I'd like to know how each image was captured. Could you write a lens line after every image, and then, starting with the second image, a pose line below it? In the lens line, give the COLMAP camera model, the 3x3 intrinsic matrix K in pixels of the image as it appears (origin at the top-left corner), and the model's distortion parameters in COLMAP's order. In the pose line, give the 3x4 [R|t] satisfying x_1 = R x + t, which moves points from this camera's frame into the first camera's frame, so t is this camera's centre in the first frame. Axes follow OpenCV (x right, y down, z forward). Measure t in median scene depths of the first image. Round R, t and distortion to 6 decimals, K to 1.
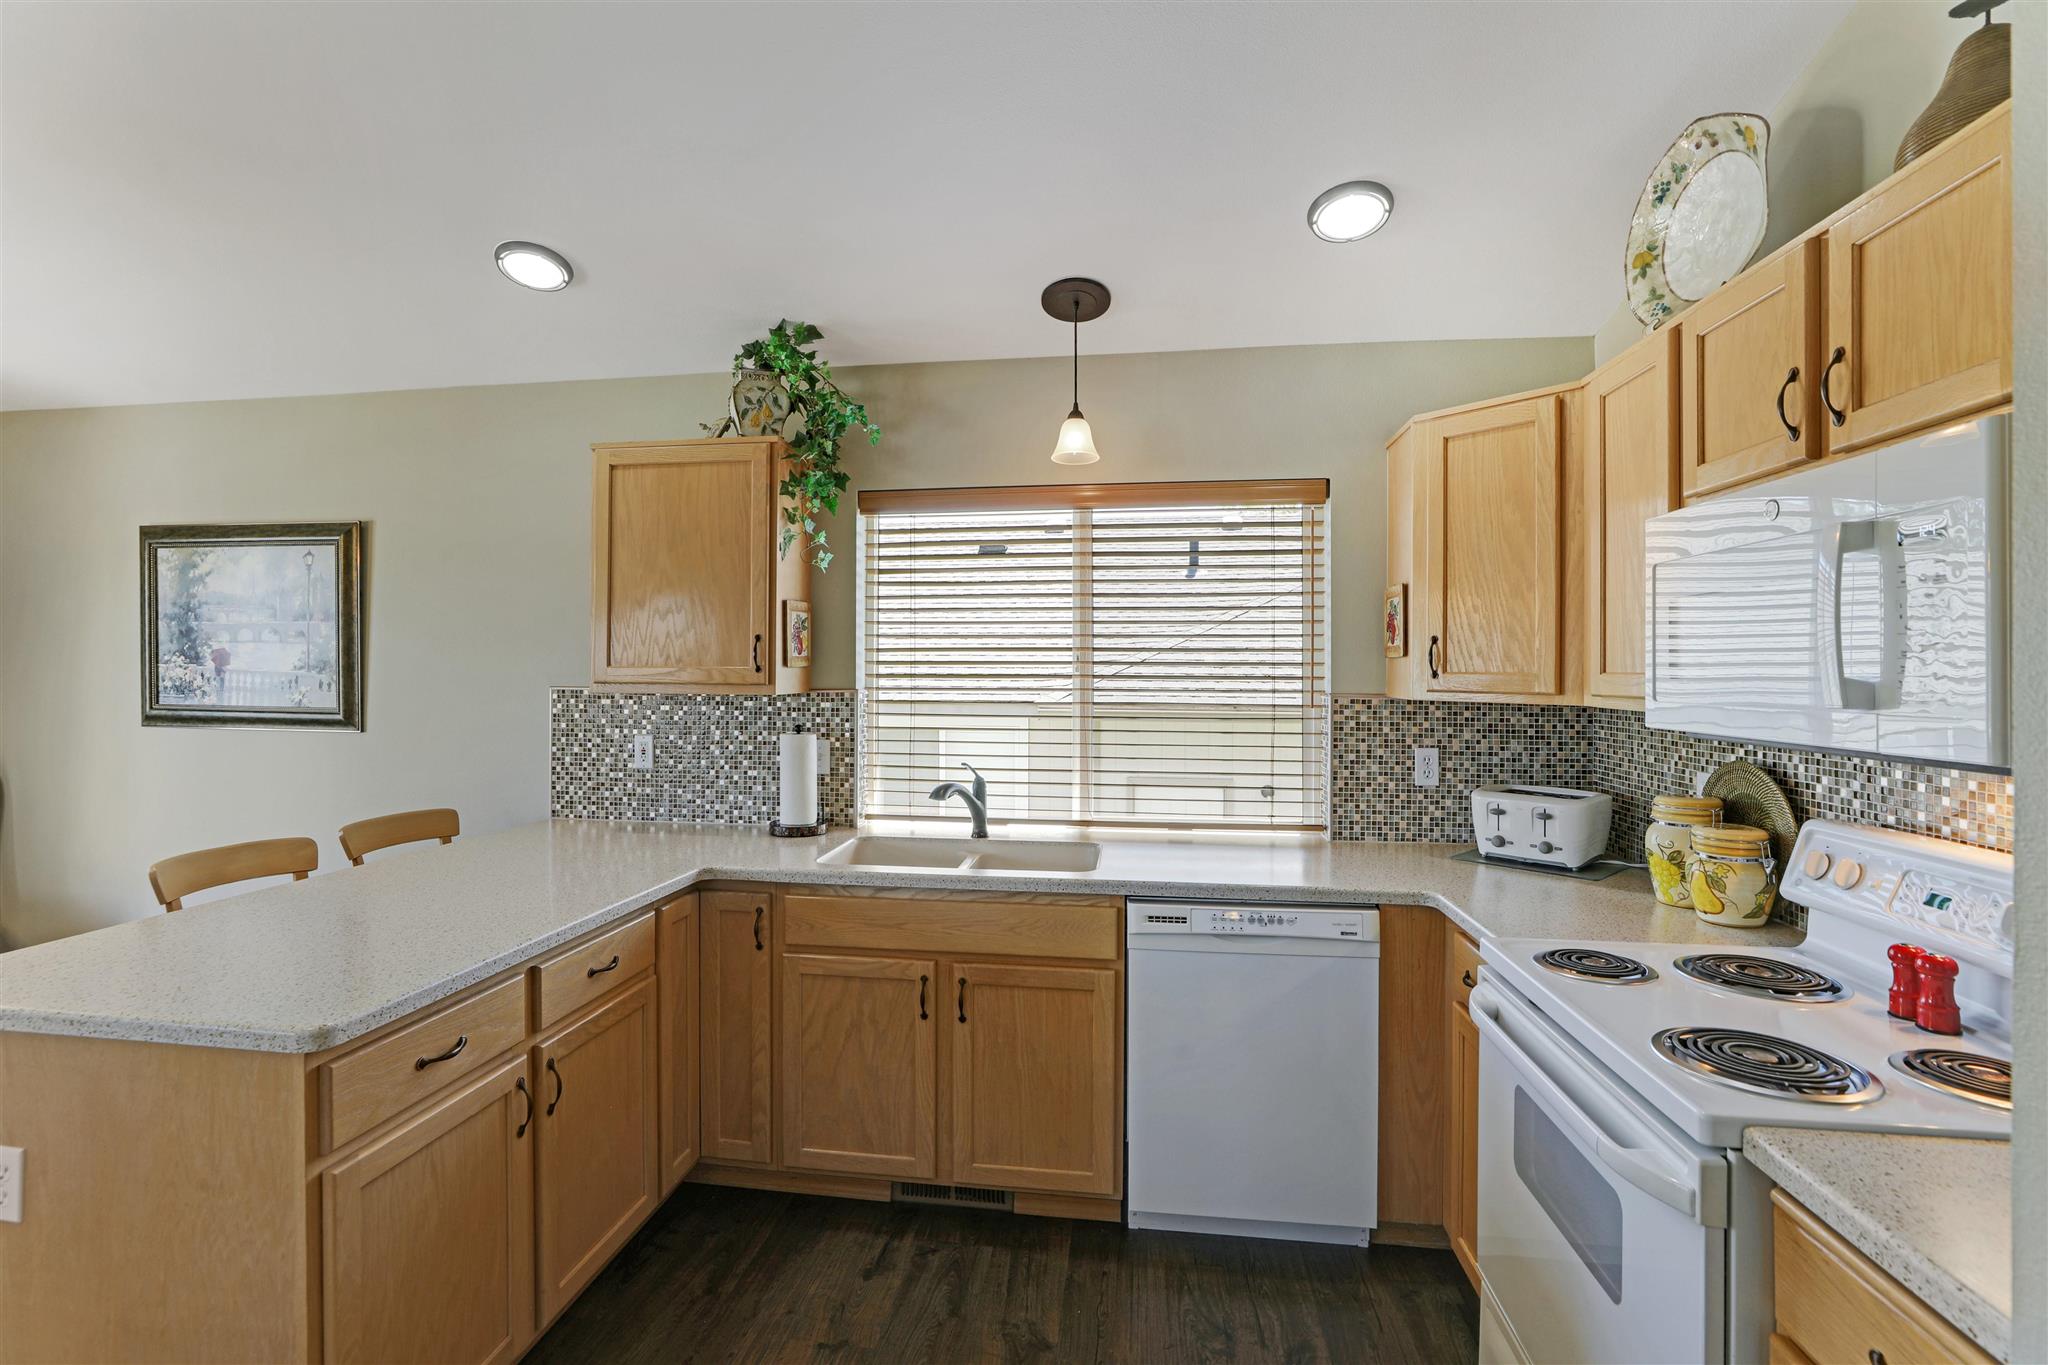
lens RADIAL K [[987.7, 0, 962.3], [0, 987.7, 668.9], [0, 0, 1]] dist [-0.040757, 0.012638]
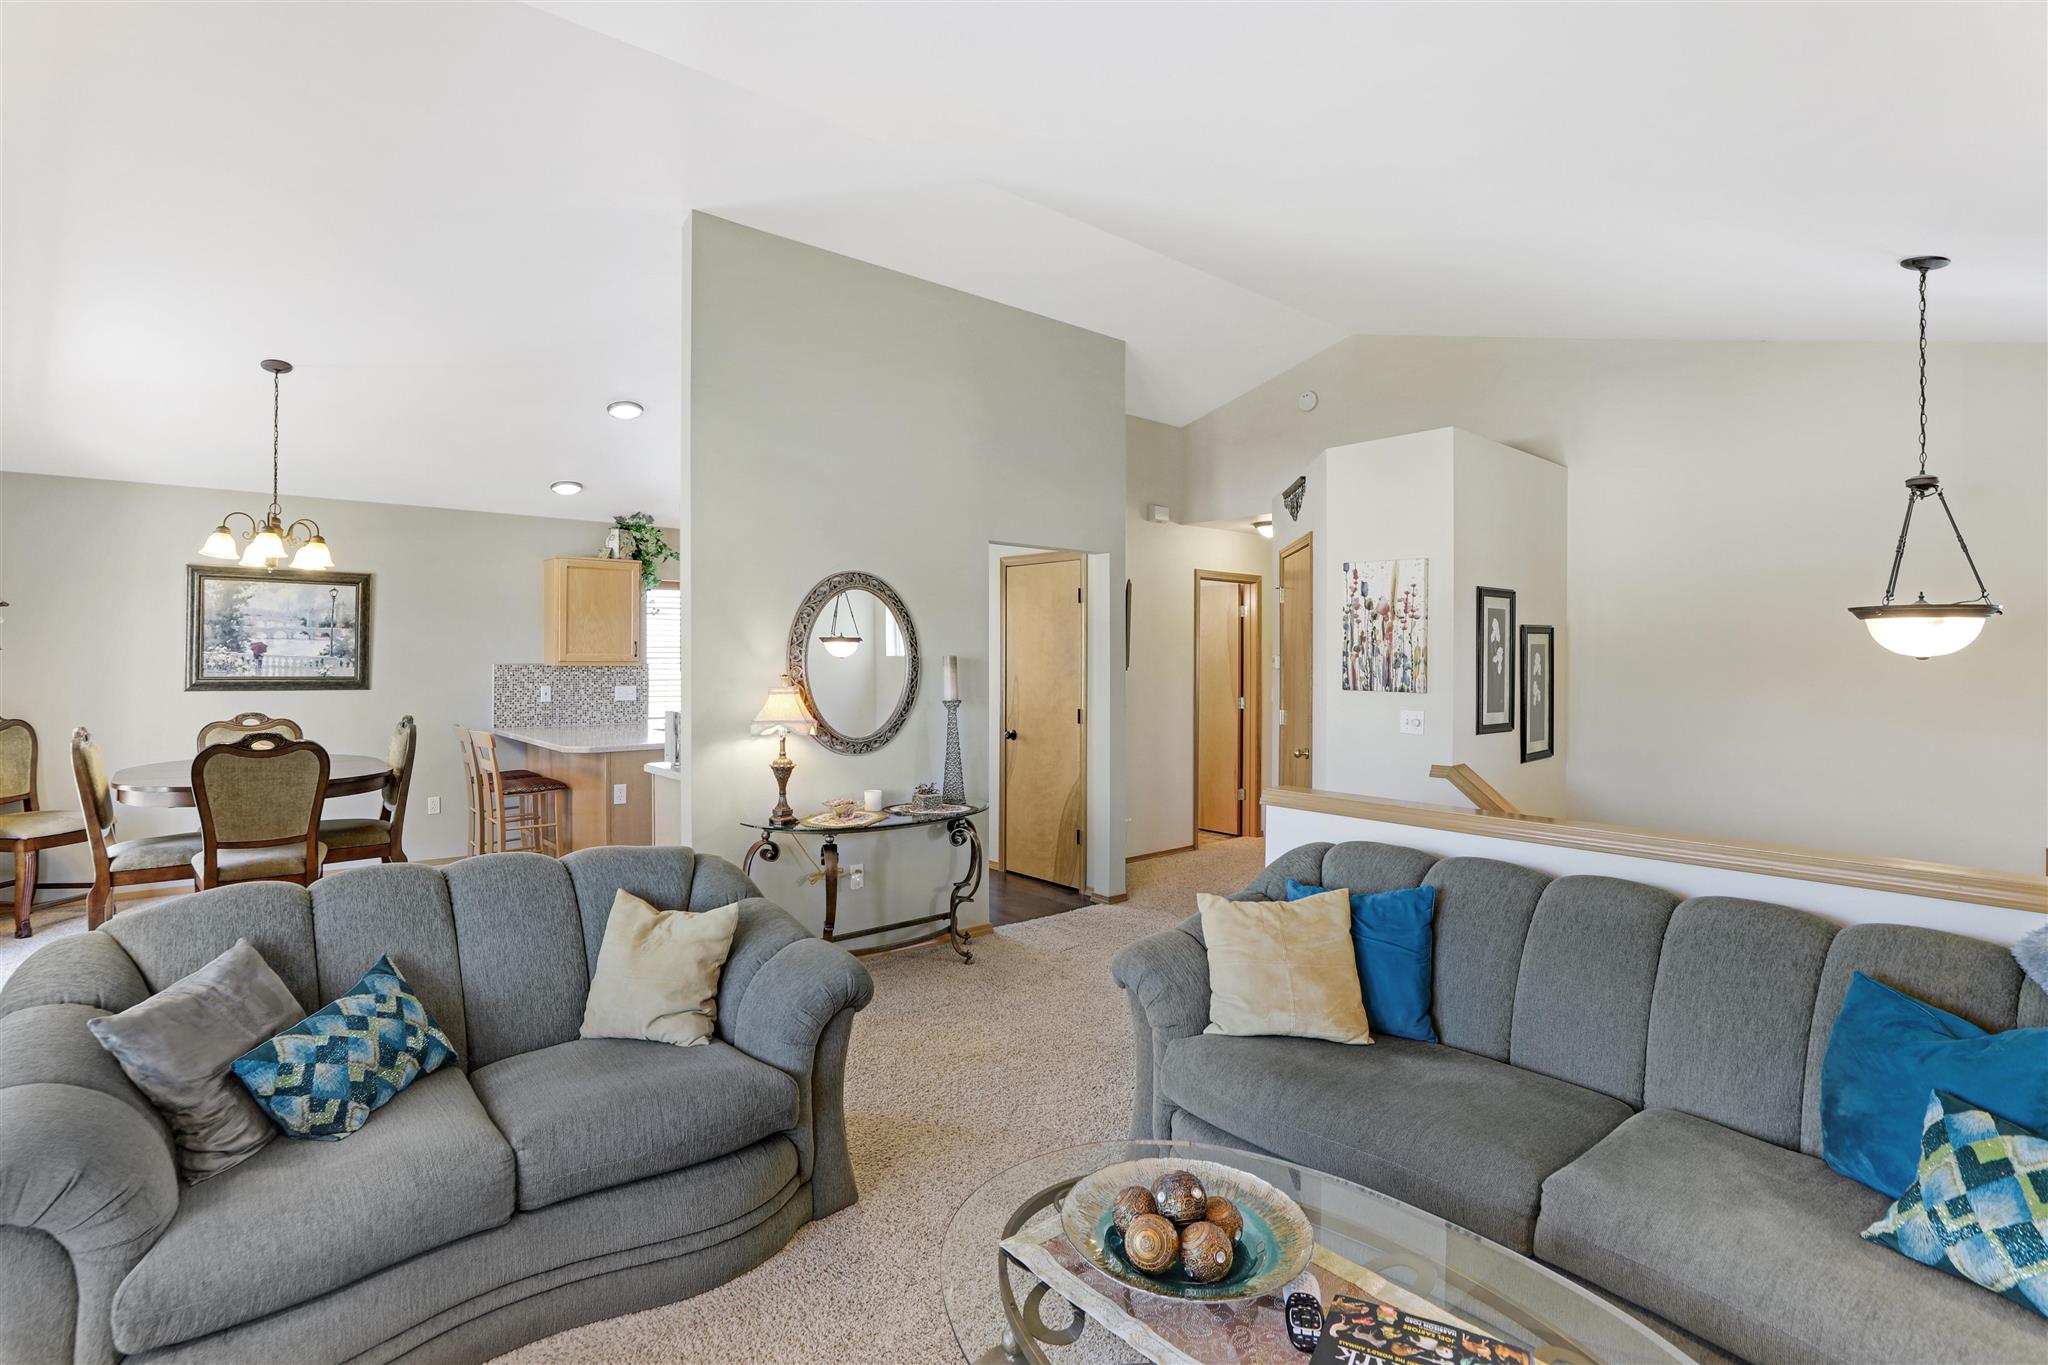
lens RADIAL K [[987.7, 0, 1001.0], [0, 987.7, 649.3], [0, 0, 1]] dist [-0.040757, 0.012638]
pose [[0.650940, 0.006557, 0.759101, -1.280553], [0.000721, 0.999957, -0.009256, 0.007489], [-0.759129, 0.006573, 0.650907, -1.118140]]
